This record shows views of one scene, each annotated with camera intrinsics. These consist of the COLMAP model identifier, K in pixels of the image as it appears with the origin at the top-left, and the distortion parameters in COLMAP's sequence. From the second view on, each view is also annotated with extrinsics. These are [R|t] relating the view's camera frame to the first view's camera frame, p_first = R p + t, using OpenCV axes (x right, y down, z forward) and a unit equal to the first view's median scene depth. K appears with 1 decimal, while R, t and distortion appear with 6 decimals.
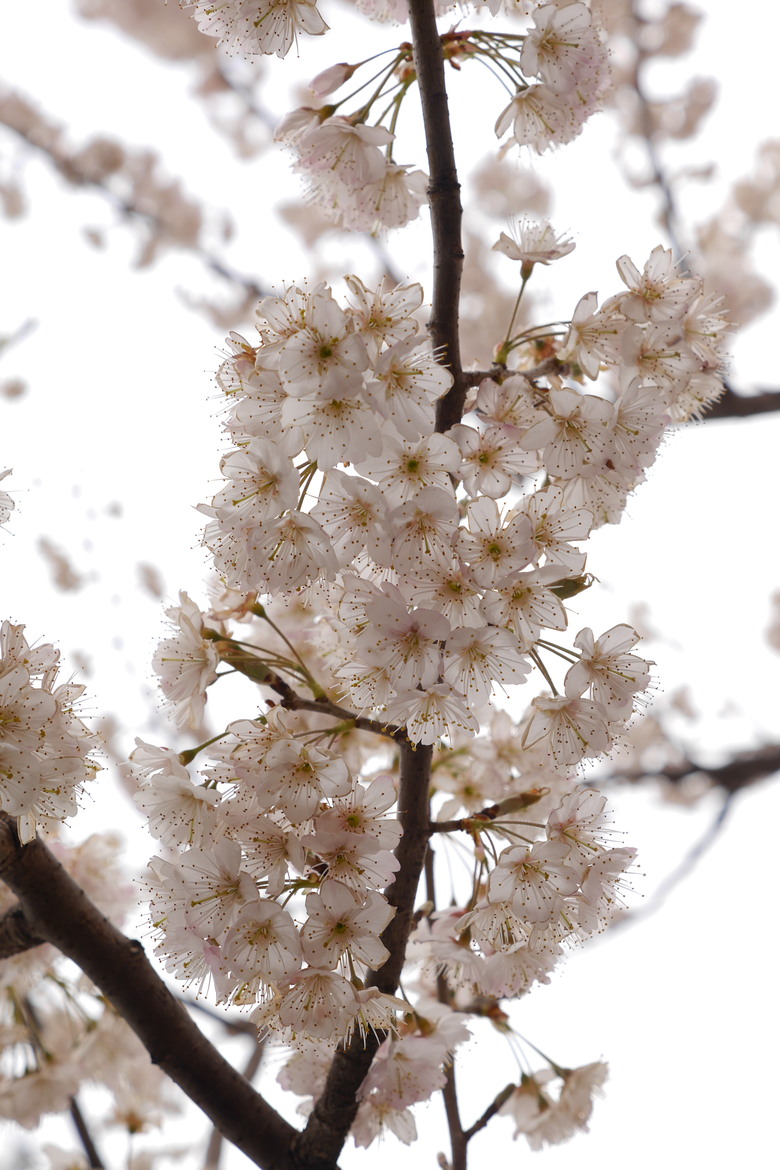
lens RADIAL K [[2434.9, 0, 390.0], [0, 2434.9, 585.0], [0, 0, 1]] dist [0.244831, 0.107972]
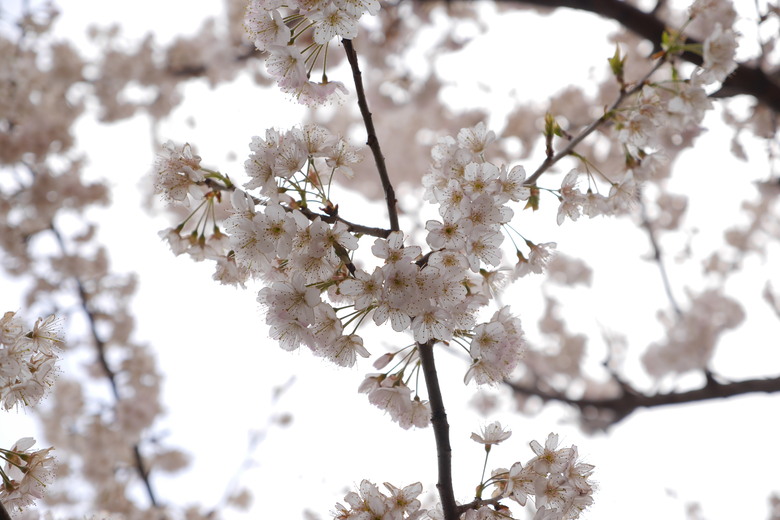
lens RADIAL K [[1623.3, 0, 390.0], [0, 1623.3, 260.0], [0, 0, 1]] dist [0.244831, 0.107972]
pose [[0.989889, -0.095735, -0.104664, 0.130552], [0.082883, 0.989196, -0.120924, -0.126259], [0.115110, 0.111026, 0.987129, -0.331072]]
